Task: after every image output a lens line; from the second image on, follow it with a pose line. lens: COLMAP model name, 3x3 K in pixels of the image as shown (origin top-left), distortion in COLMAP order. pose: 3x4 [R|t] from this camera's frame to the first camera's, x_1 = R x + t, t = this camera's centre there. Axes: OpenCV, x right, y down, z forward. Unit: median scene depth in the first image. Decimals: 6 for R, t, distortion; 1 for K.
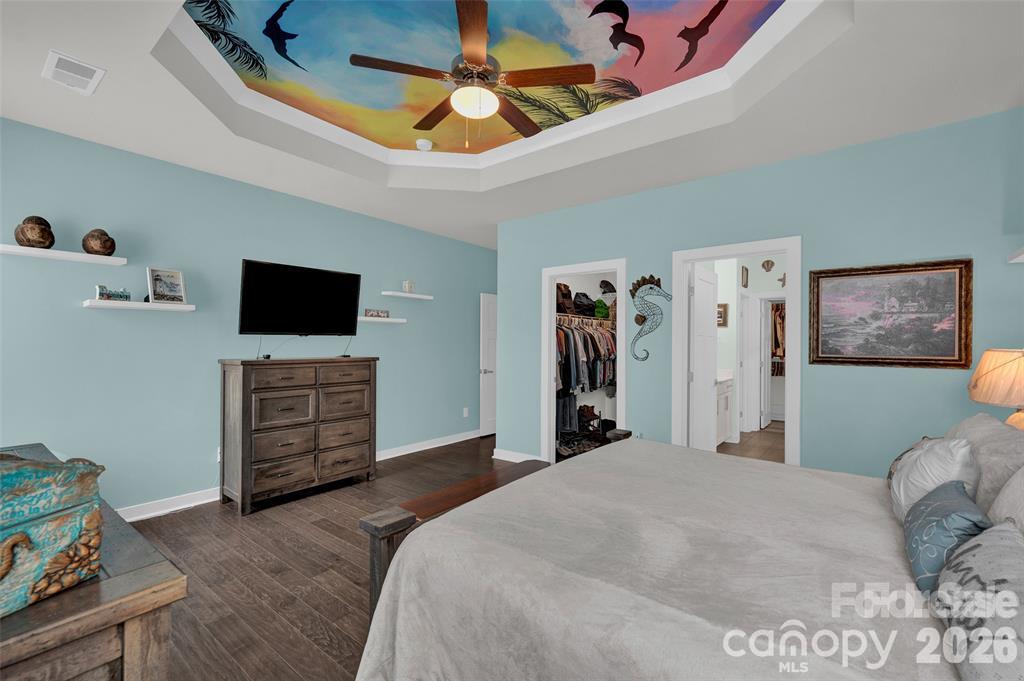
lens RADIAL K [[422.8, 0, 507.1], [0, 422.8, 341.5], [0, 0, 1]] dist [-0.000573, 0.000040]
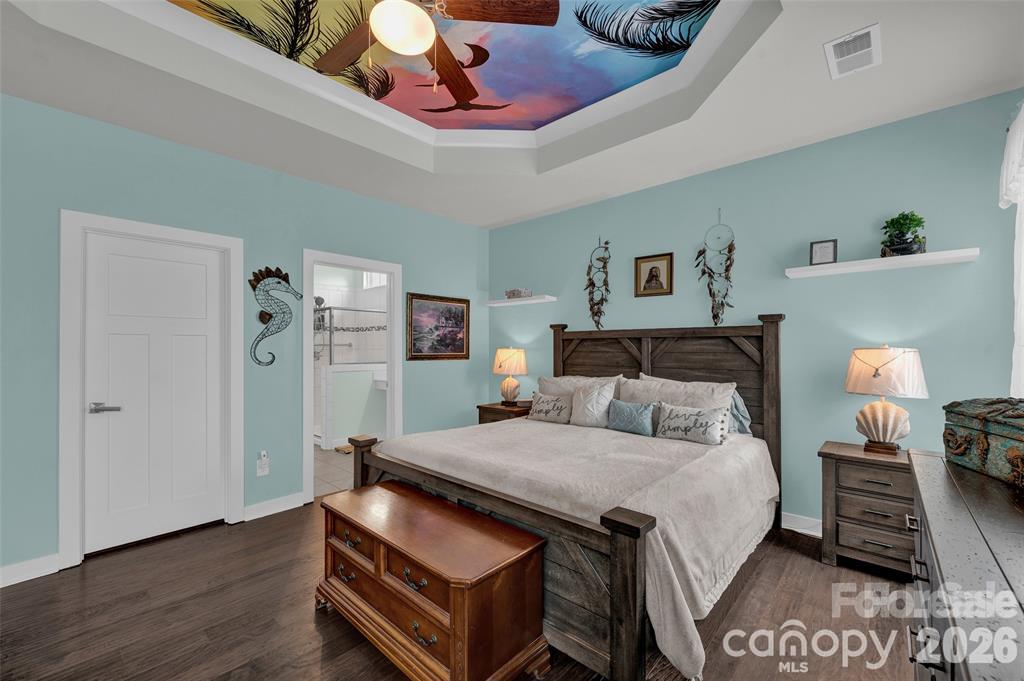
lens RADIAL K [[422.8, 0, 507.1], [0, 422.8, 341.5], [0, 0, 1]] dist [-0.000573, 0.000040]
pose [[0.090521, 0.010209, 0.995842, -0.638313], [-0.004368, 0.999942, -0.009854, 0.004058], [-0.995885, -0.003457, 0.090560, 0.580341]]
